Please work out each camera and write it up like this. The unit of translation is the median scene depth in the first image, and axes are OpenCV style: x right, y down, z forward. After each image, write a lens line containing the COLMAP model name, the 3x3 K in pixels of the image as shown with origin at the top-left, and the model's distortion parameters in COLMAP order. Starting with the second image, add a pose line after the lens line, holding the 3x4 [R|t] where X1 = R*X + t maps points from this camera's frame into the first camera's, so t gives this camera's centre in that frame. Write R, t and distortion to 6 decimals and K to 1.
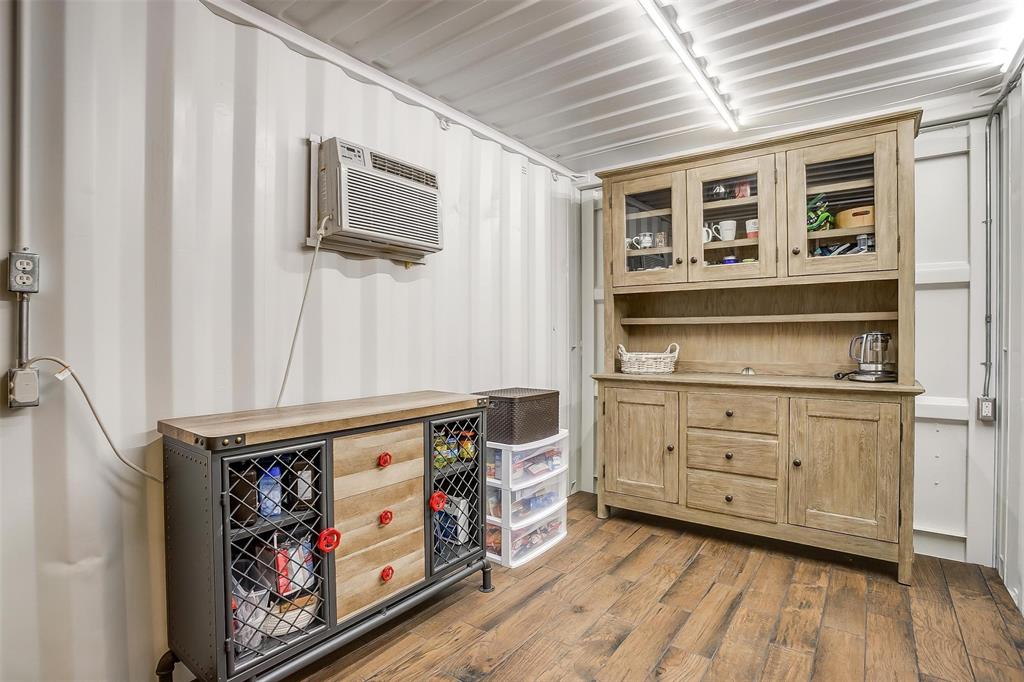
lens RADIAL K [[505.0, 0, 507.9], [0, 505.0, 336.1], [0, 0, 1]] dist [-0.064659, 0.025290]
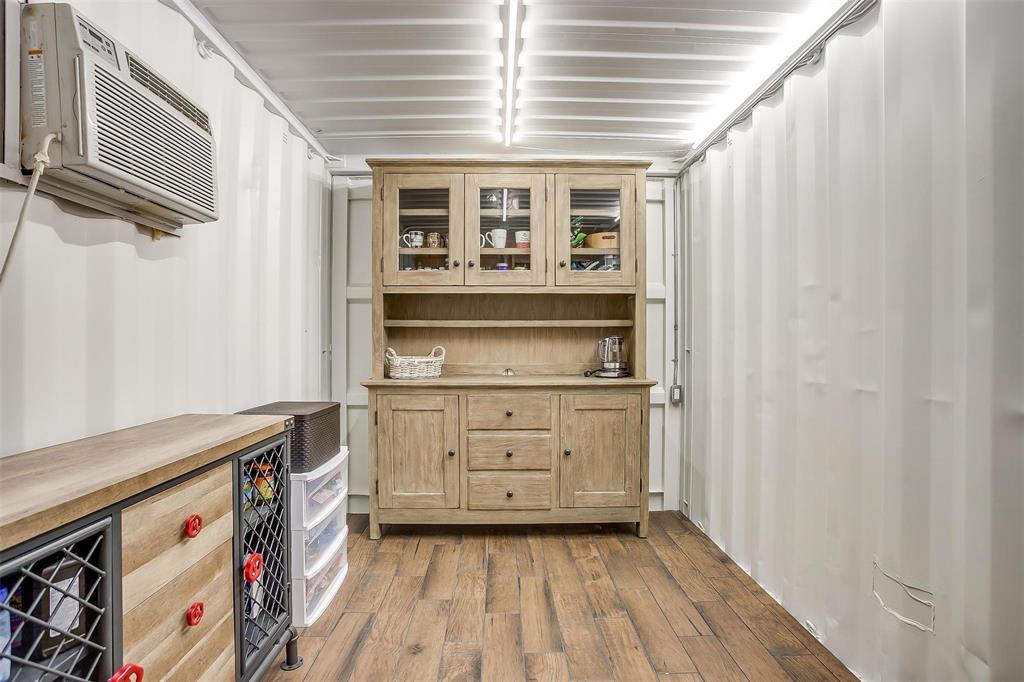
lens RADIAL K [[505.0, 0, 518.7], [0, 505.0, 337.7], [0, 0, 1]] dist [-0.064659, 0.025290]
pose [[0.794168, 0.004536, 0.607681, -0.203954], [-0.002591, 0.999988, -0.004079, 0.000817], [-0.607692, 0.001665, 0.794171, 0.159130]]
